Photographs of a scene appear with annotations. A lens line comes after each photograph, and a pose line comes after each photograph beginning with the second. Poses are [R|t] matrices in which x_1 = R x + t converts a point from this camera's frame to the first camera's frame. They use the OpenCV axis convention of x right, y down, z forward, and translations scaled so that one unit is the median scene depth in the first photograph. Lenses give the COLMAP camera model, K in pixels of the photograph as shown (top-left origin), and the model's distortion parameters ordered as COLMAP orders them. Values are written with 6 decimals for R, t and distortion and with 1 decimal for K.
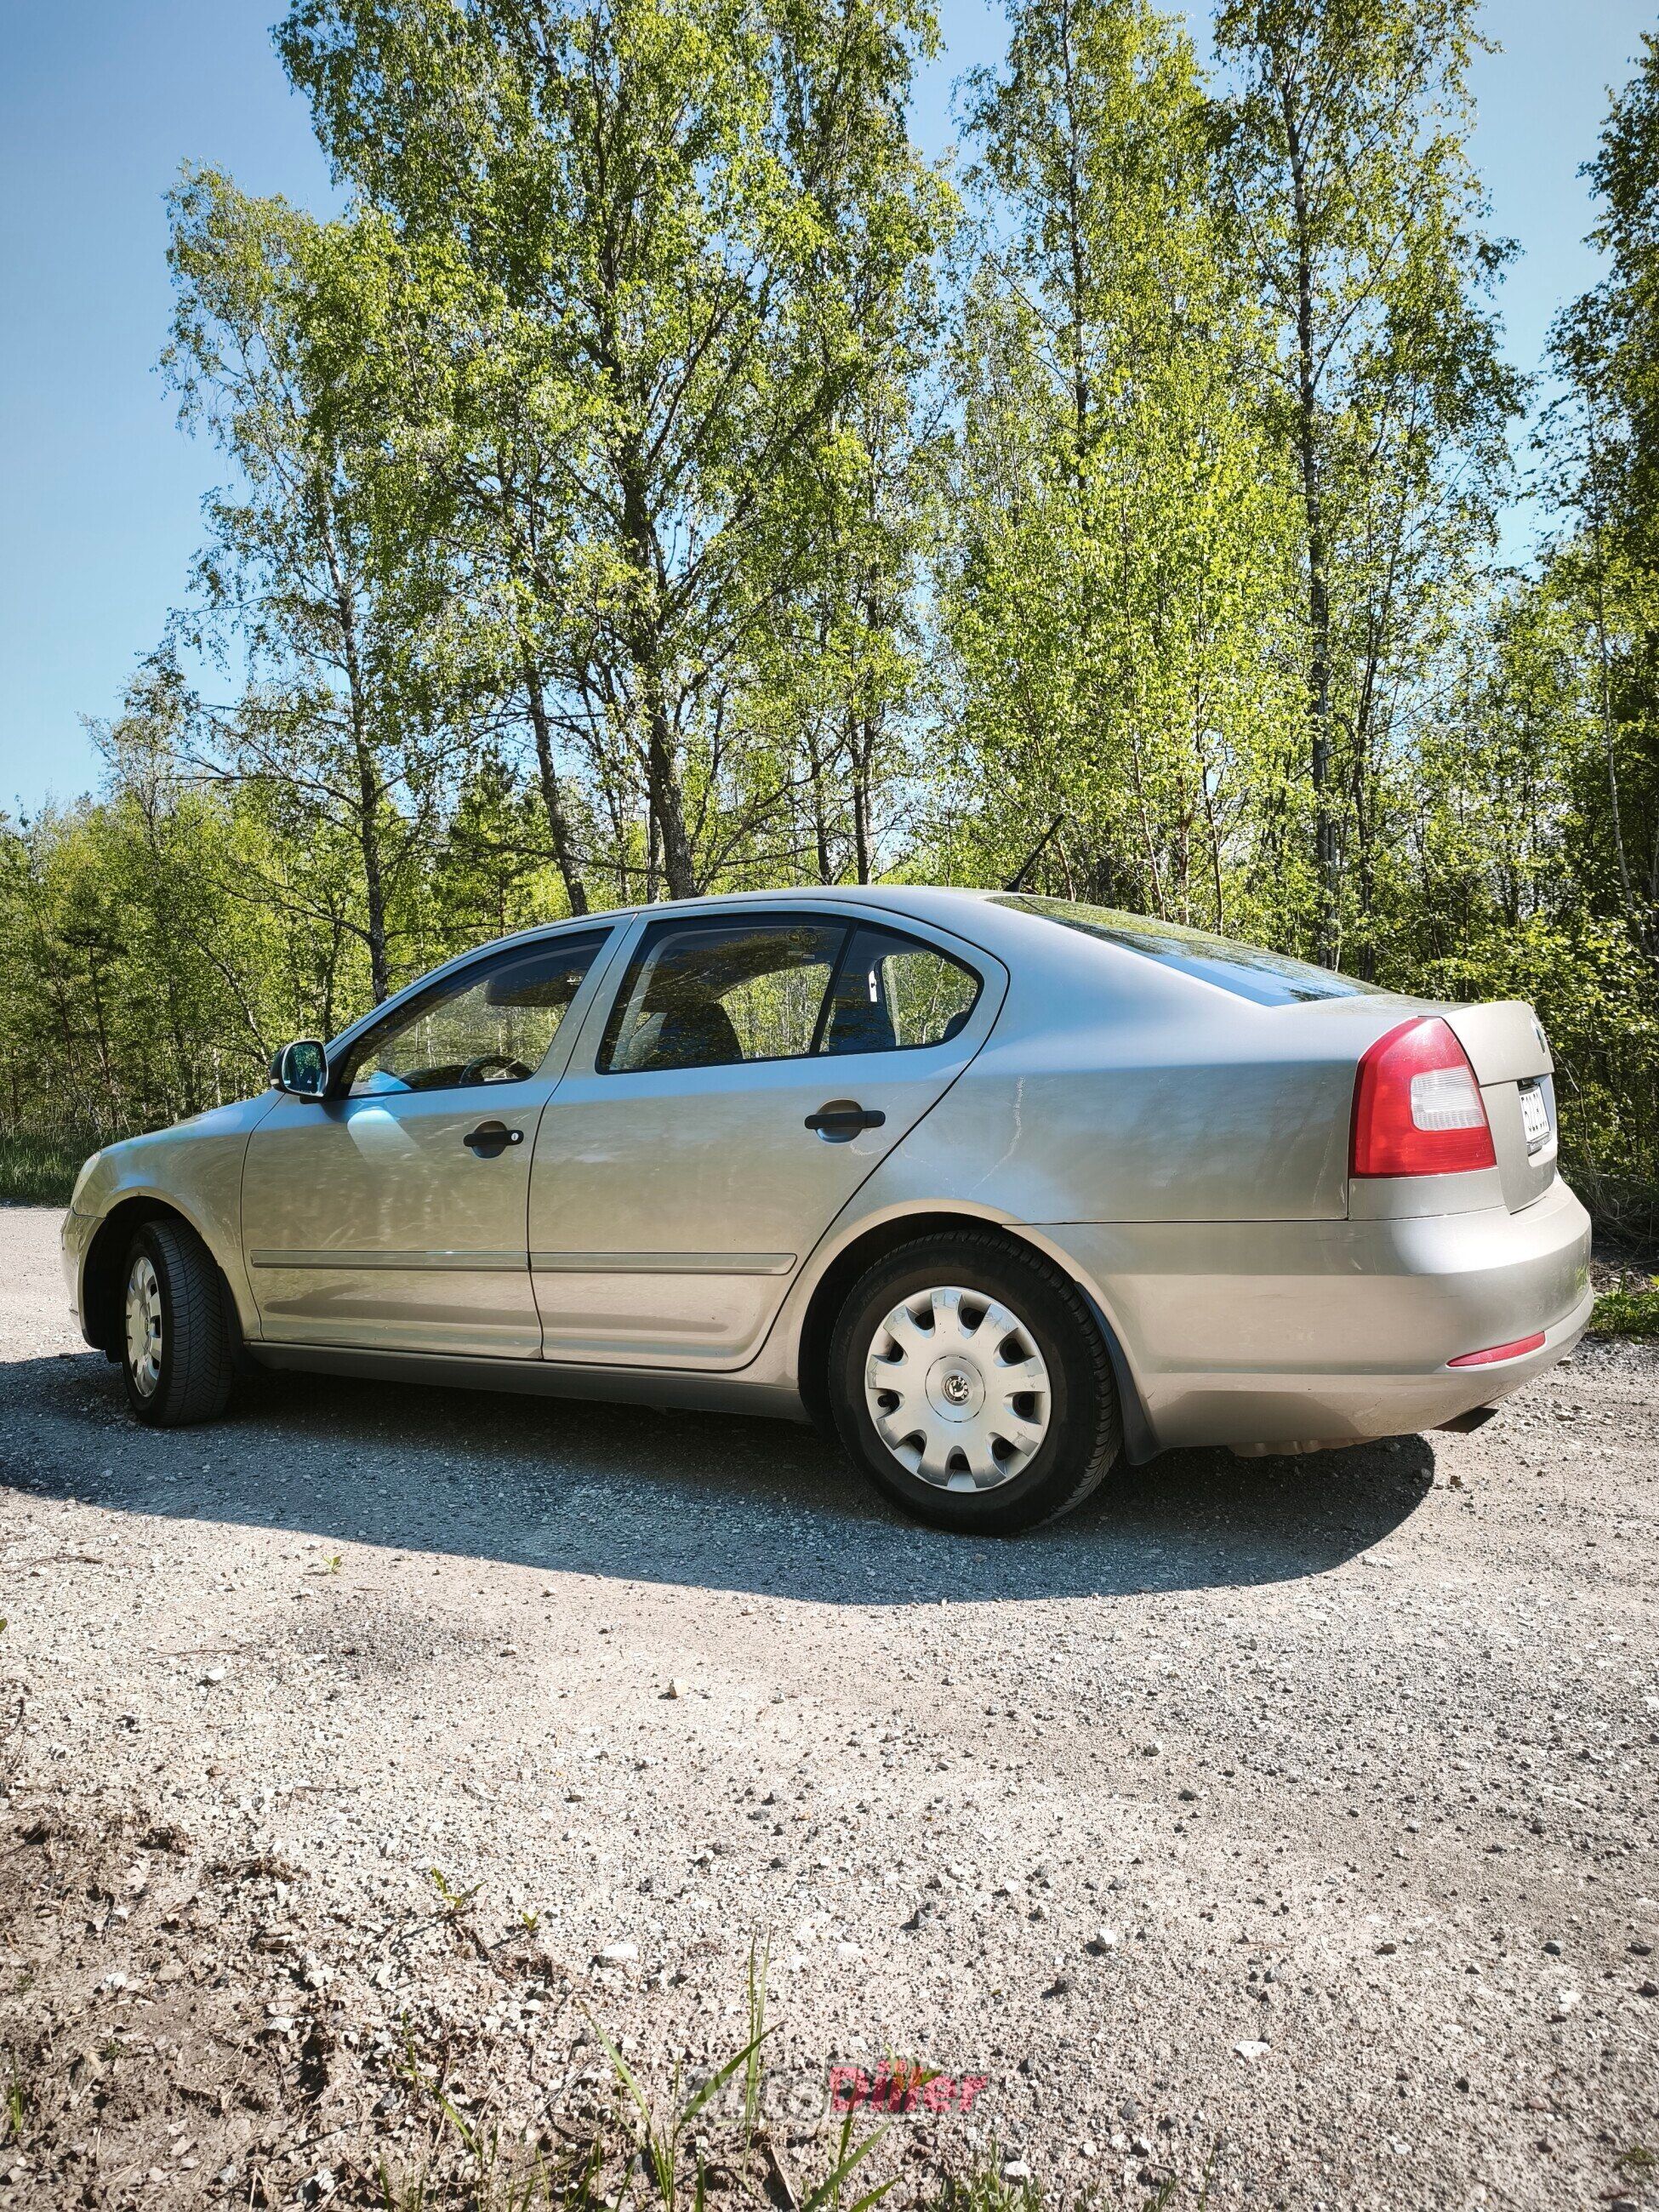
lens RADIAL K [[1479.7, 0, 828.0], [0, 1479.7, 1111.5], [0, 0, 1]] dist [0.025452, -0.039230]
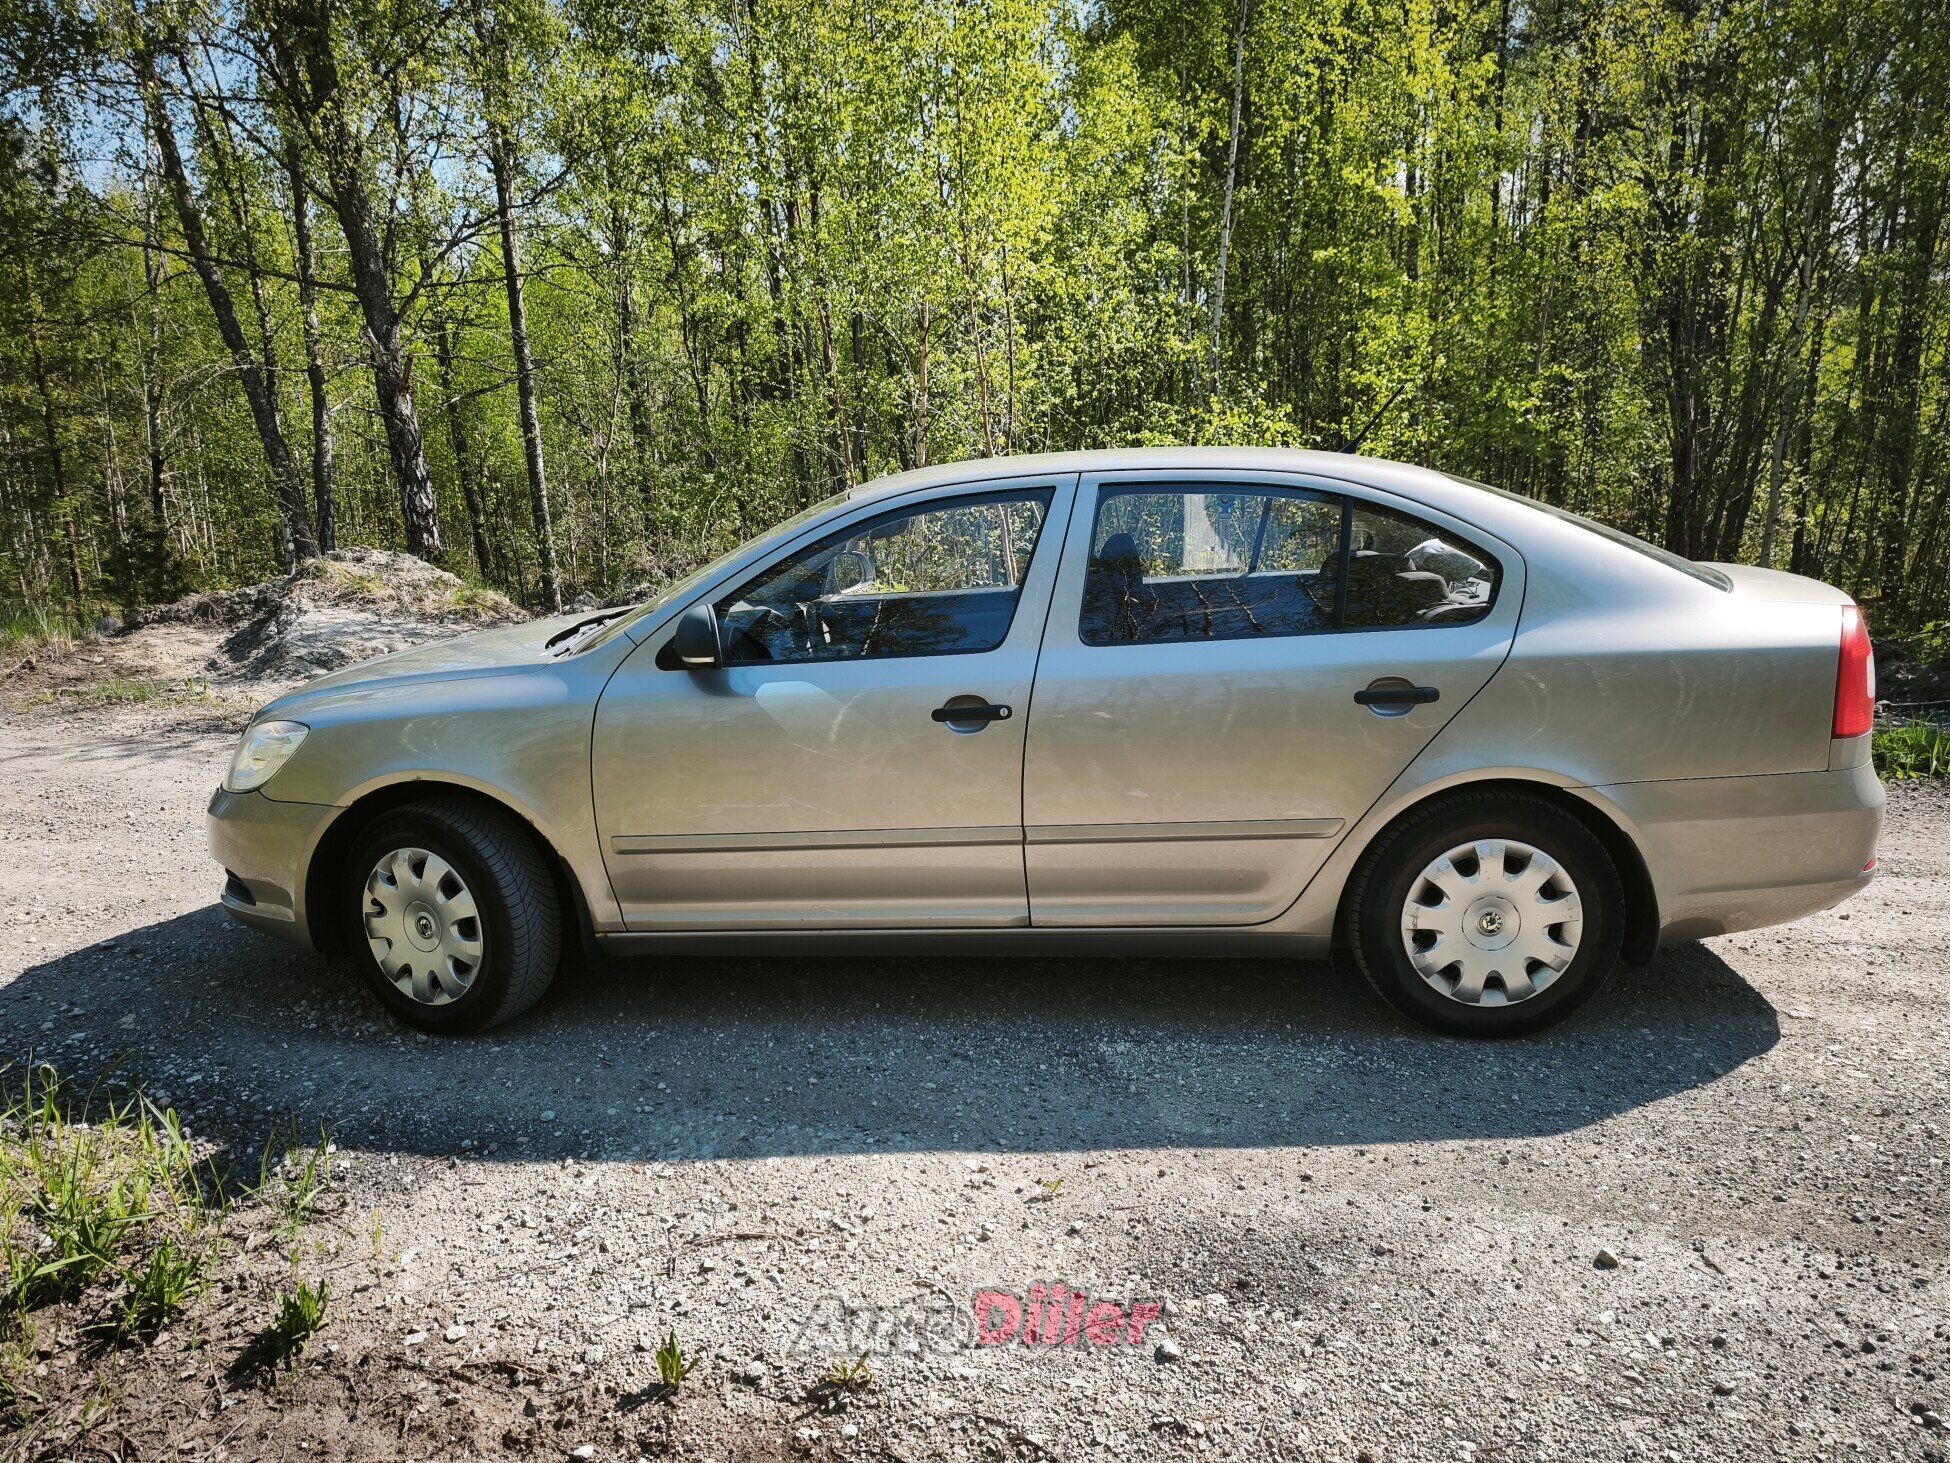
lens RADIAL K [[1304.4, 0, 979.0], [0, 1304.4, 730.3], [0, 0, 1]] dist [0.025452, -0.039230]
pose [[0.893204, -0.078946, 0.442667, -0.700451], [0.000705, 0.984712, 0.174192, -0.139165], [-0.449651, -0.155276, 0.879604, 0.286791]]
